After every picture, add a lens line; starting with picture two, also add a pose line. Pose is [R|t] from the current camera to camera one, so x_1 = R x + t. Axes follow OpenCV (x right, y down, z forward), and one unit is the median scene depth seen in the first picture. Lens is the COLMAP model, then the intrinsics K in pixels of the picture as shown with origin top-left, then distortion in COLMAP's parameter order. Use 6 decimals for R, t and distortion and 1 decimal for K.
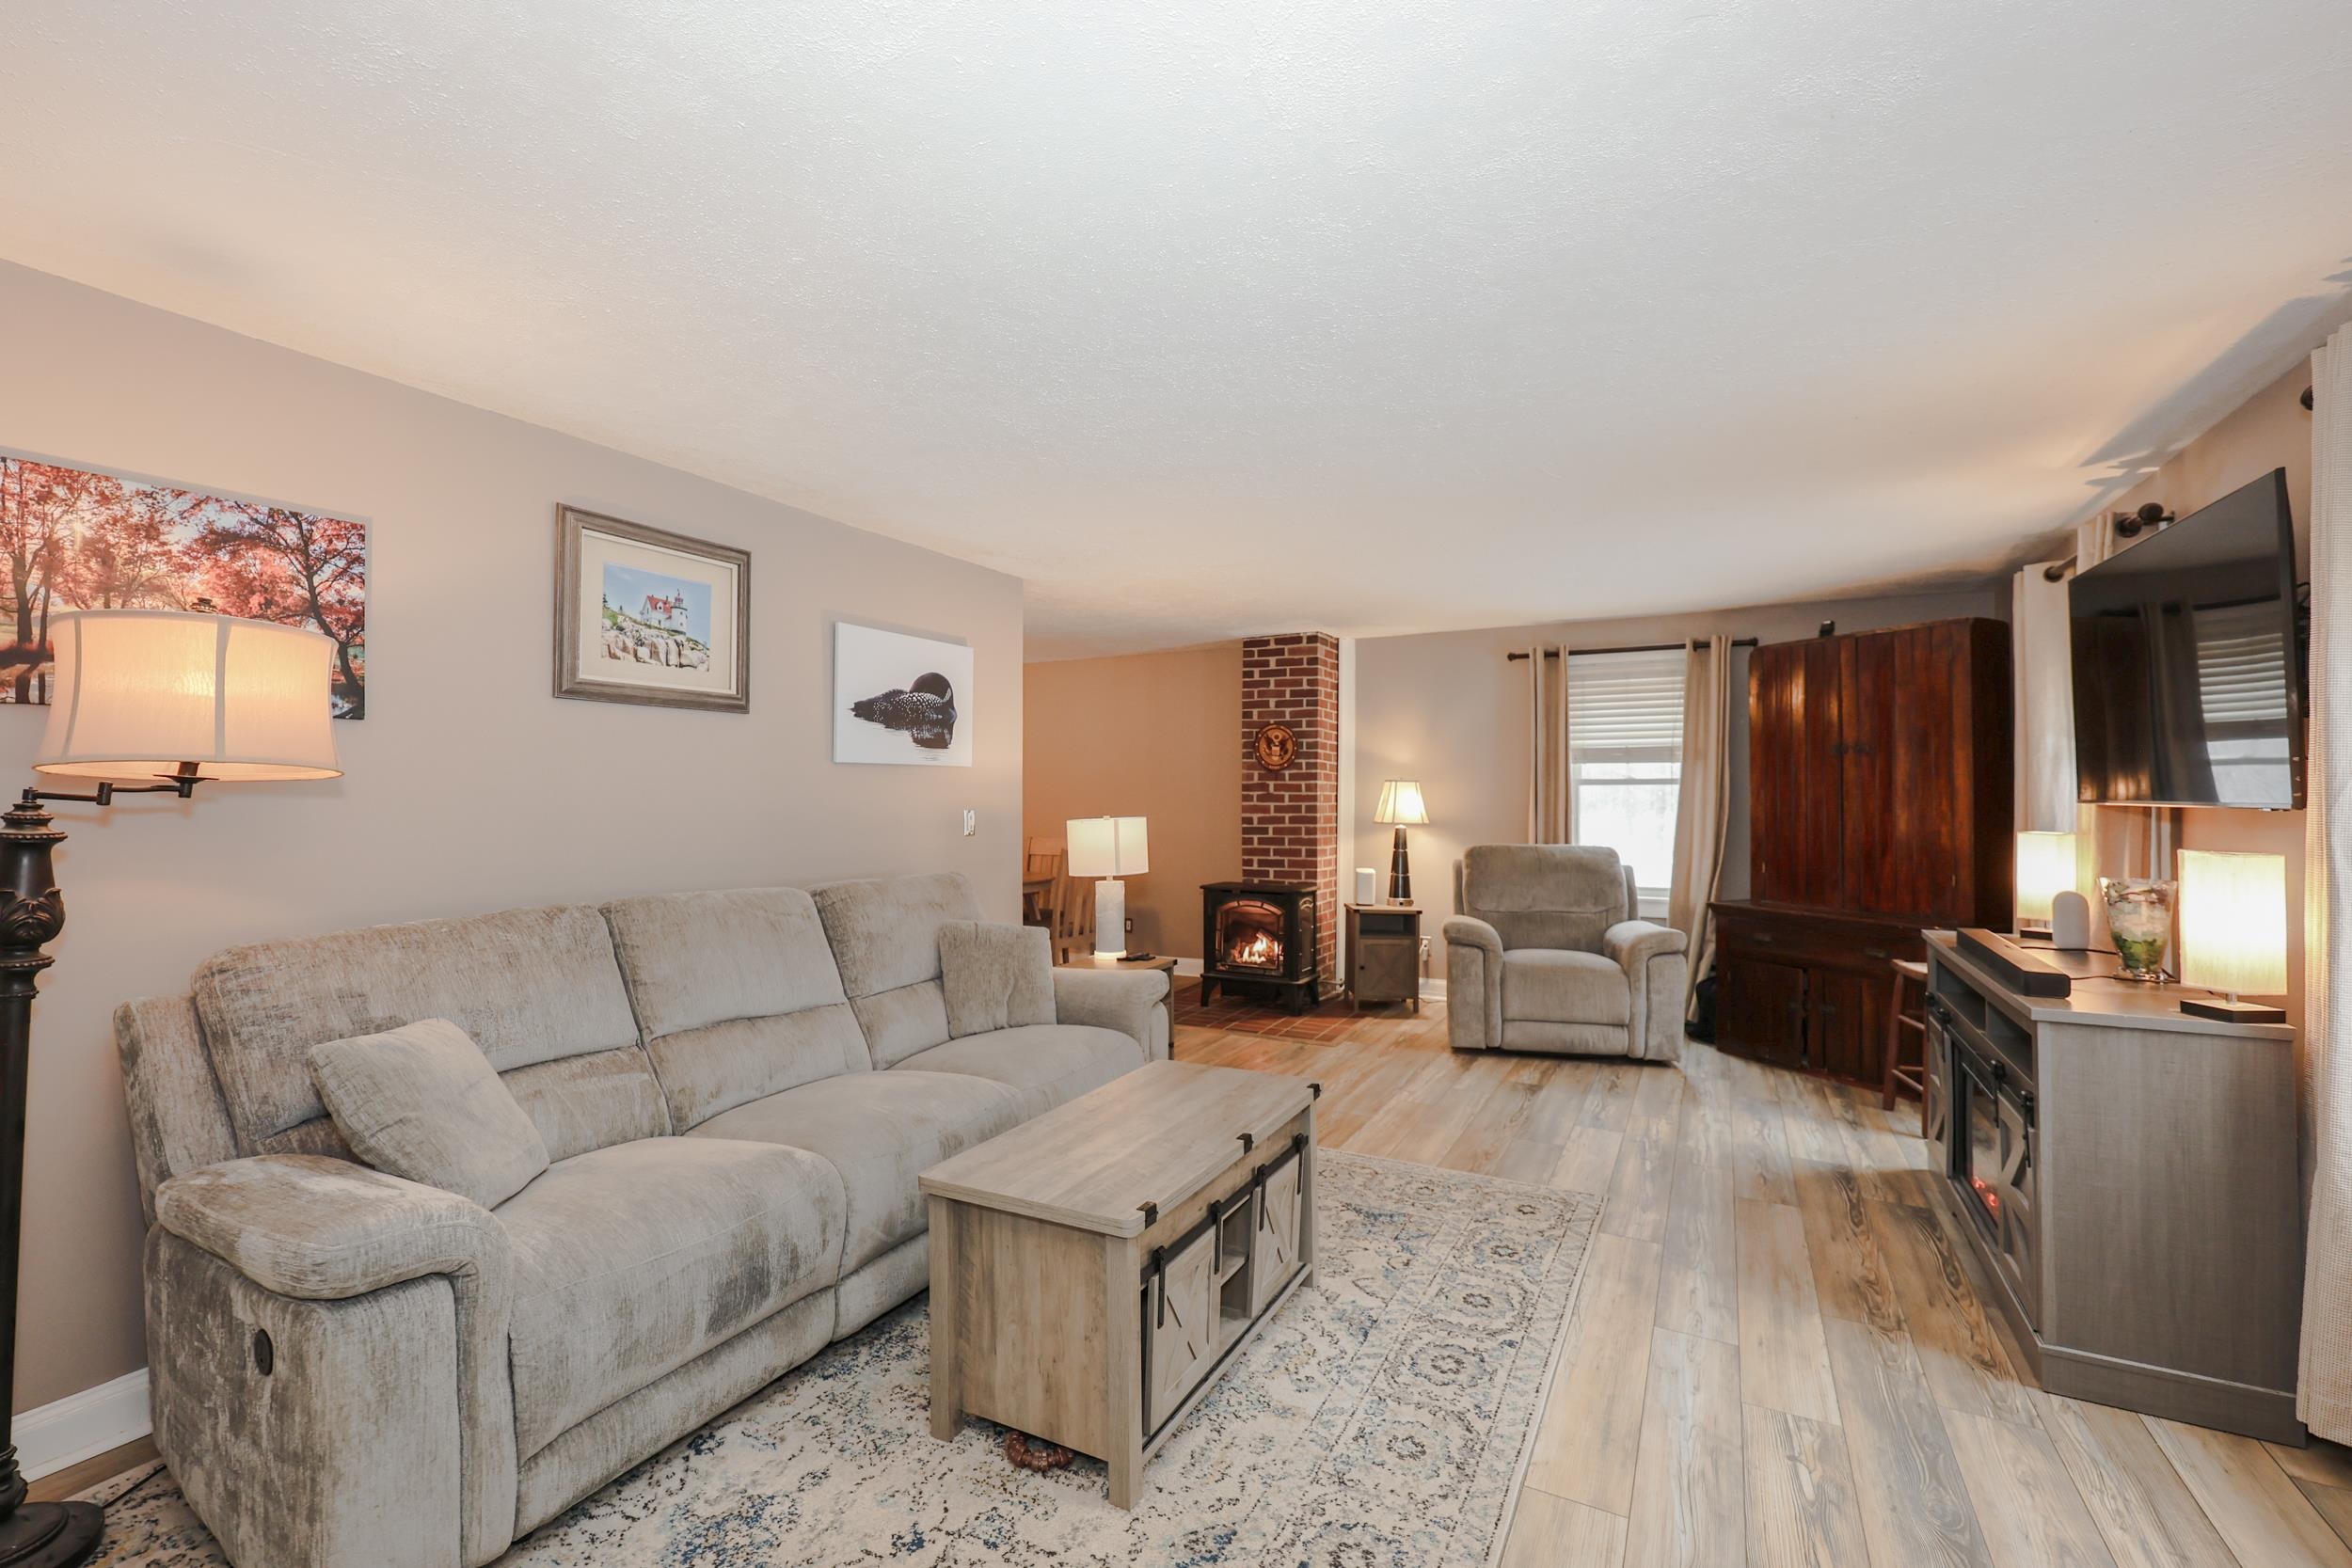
lens RADIAL K [[1008.4, 0, 1174.2], [0, 1008.4, 809.0], [0, 0, 1]] dist [-0.007116, 0.003290]
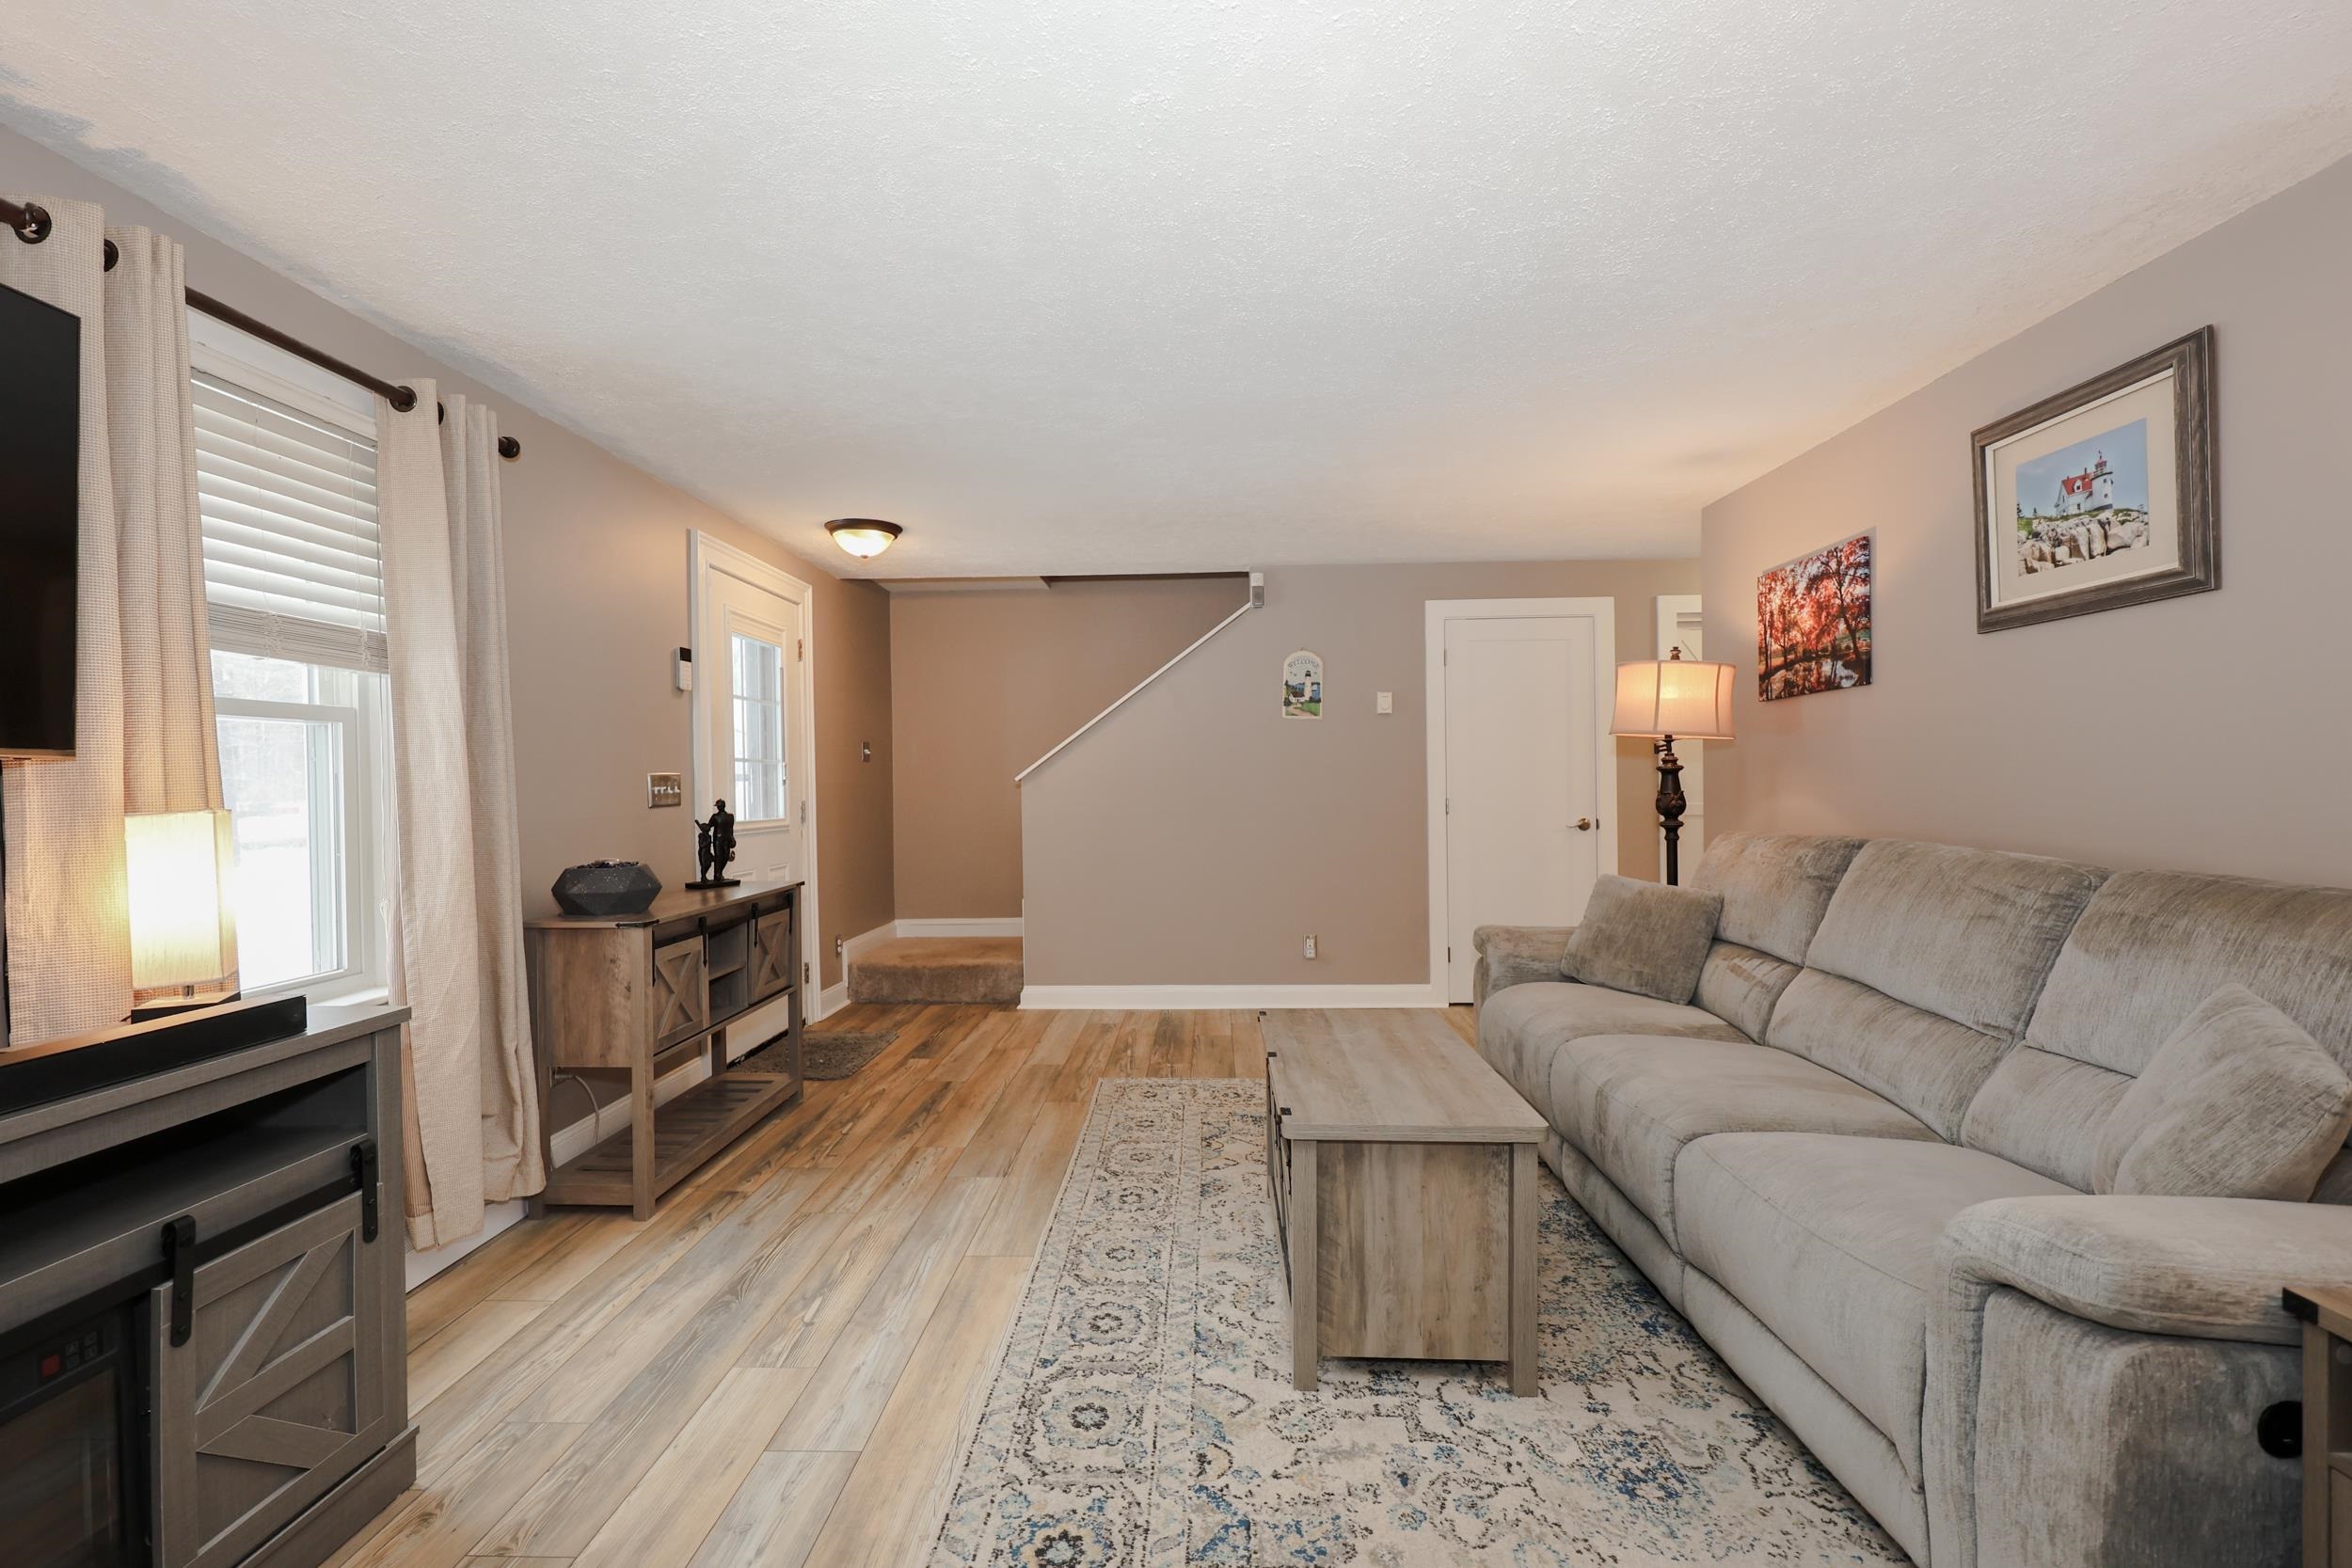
lens RADIAL K [[1008.4, 0, 1147.5], [0, 1008.4, 797.1], [0, 0, 1]] dist [-0.007116, 0.003290]
pose [[-0.906999, 0.020092, -0.420653, 0.519508], [0.008639, 0.999539, 0.029116, 0.011033], [0.421044, 0.022775, -0.906754, 1.544325]]
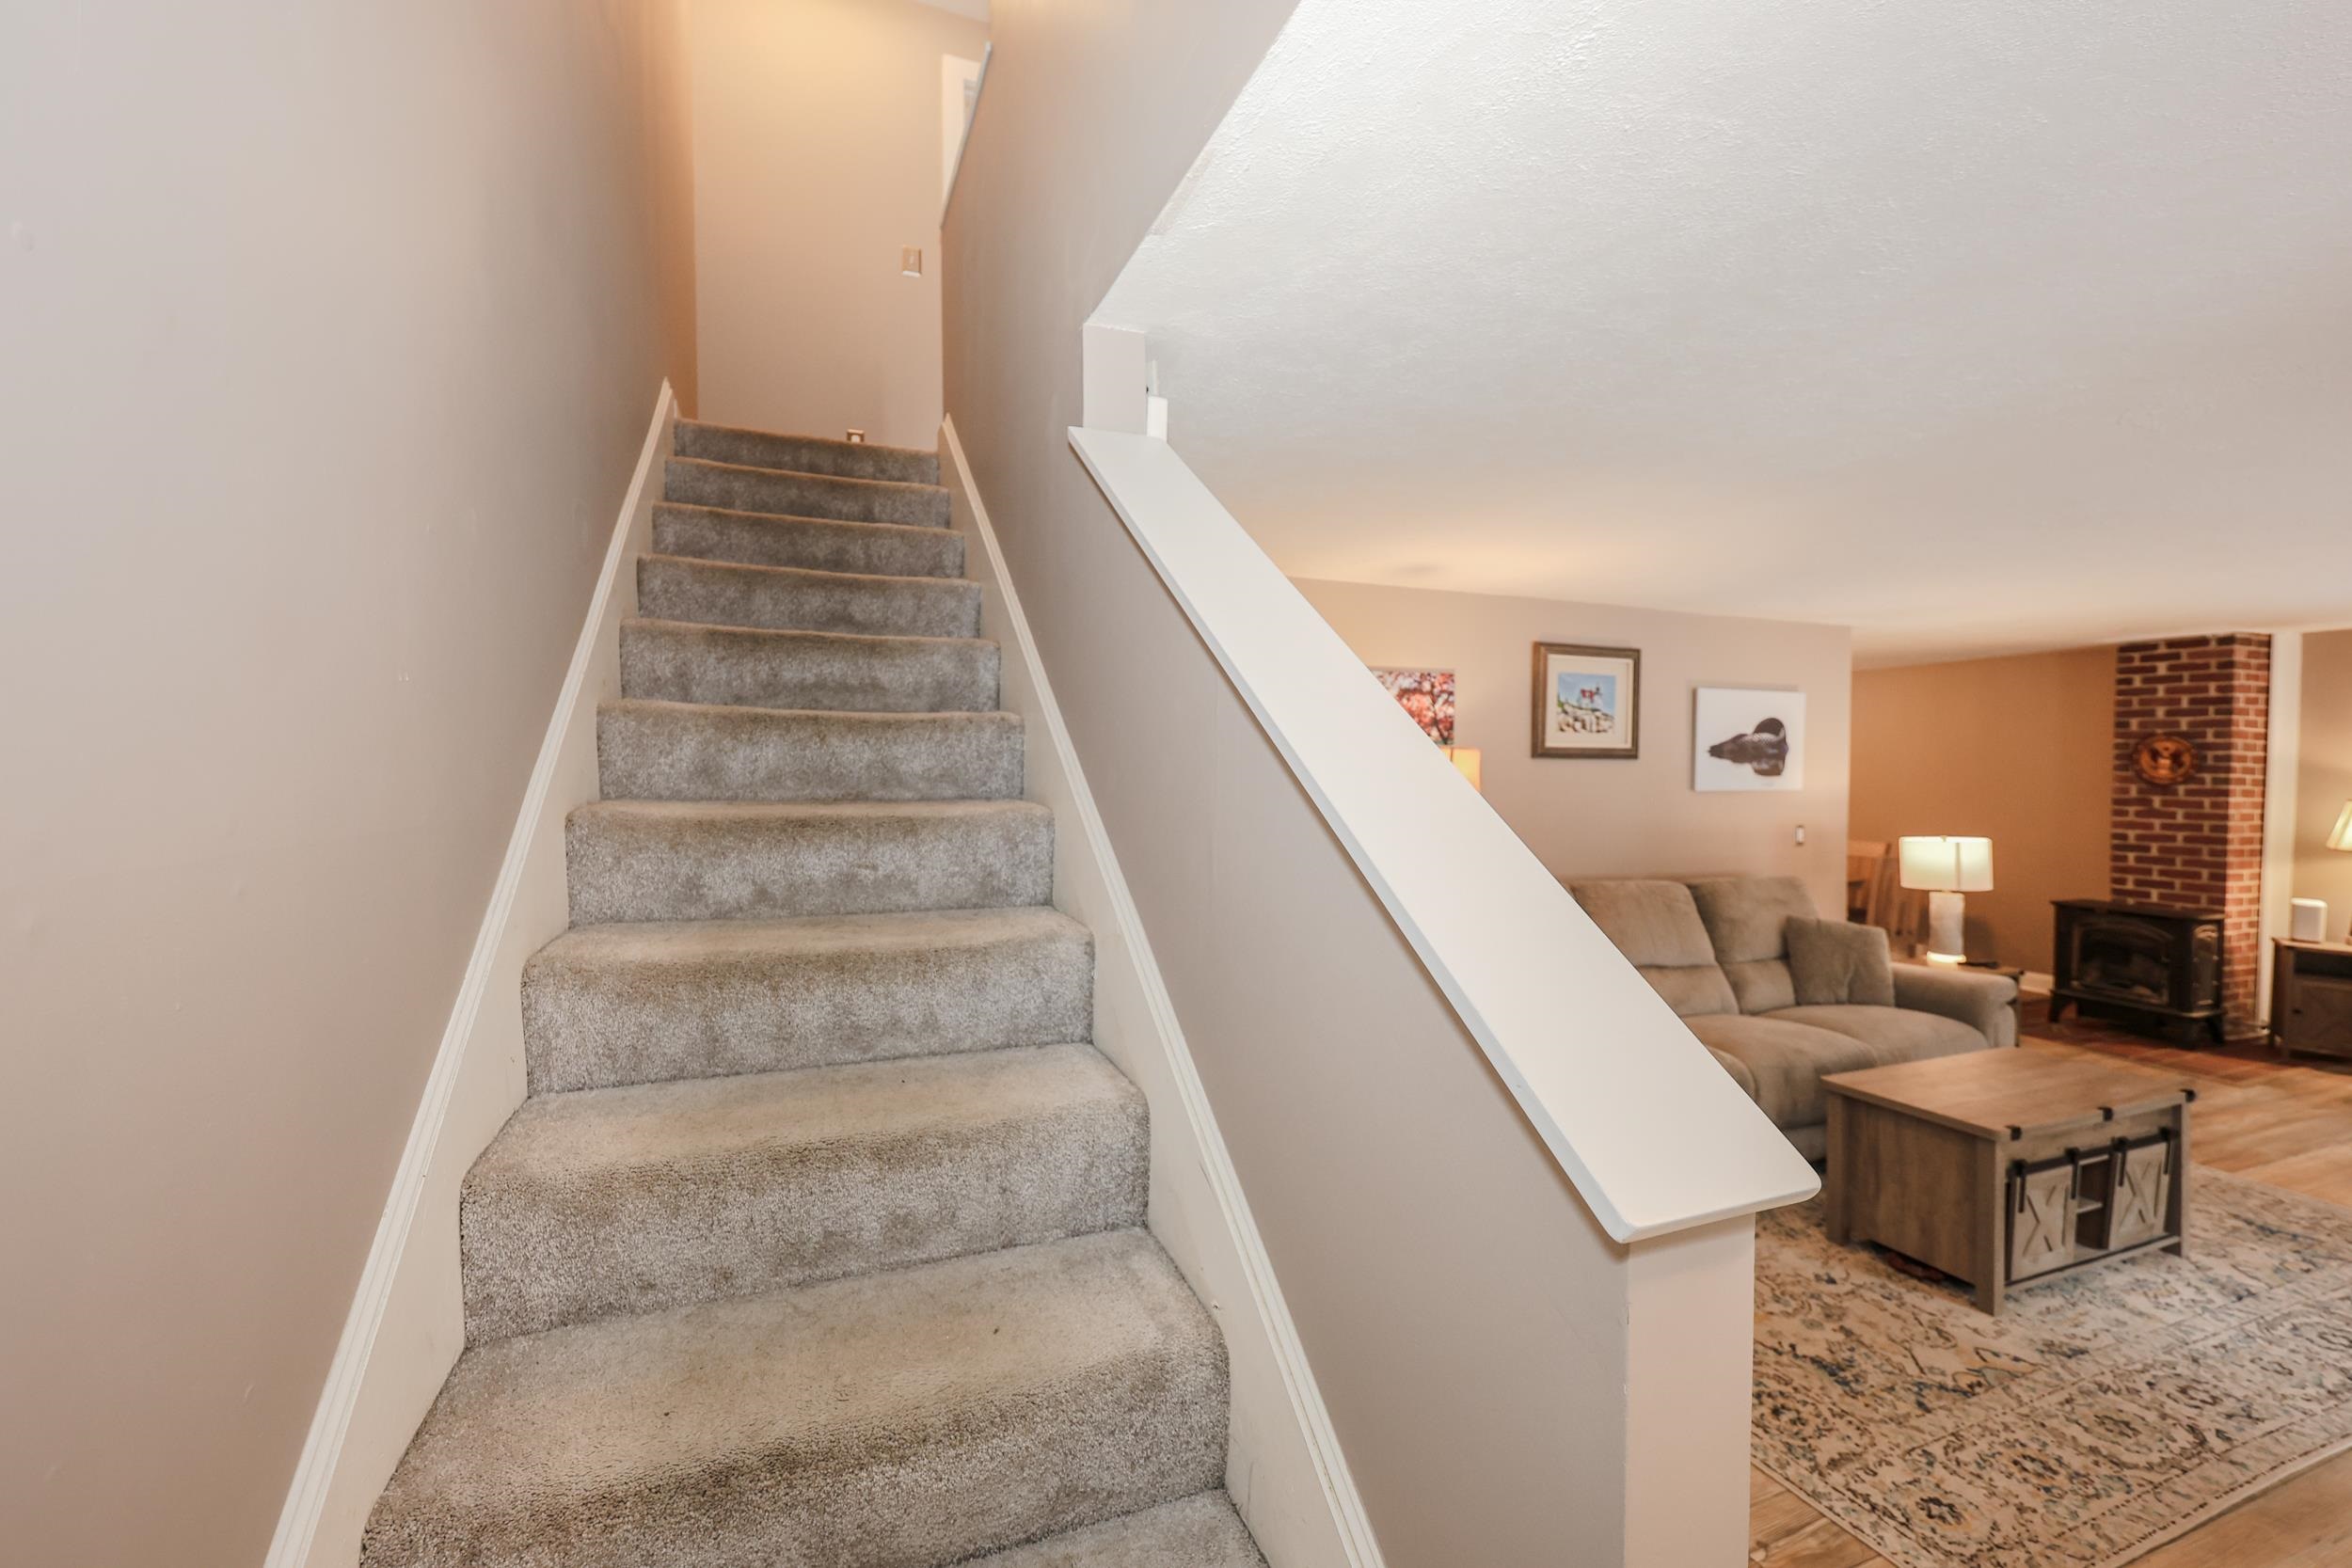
lens RADIAL K [[1008.4, 0, 1135.1], [0, 1008.4, 783.8], [0, 0, 1]] dist [-0.007116, 0.003290]
pose [[0.759827, 0.016494, -0.649916, -0.037490], [-0.013397, 0.999863, 0.009713, -0.076798], [0.649987, 0.001327, 0.759944, -0.674455]]
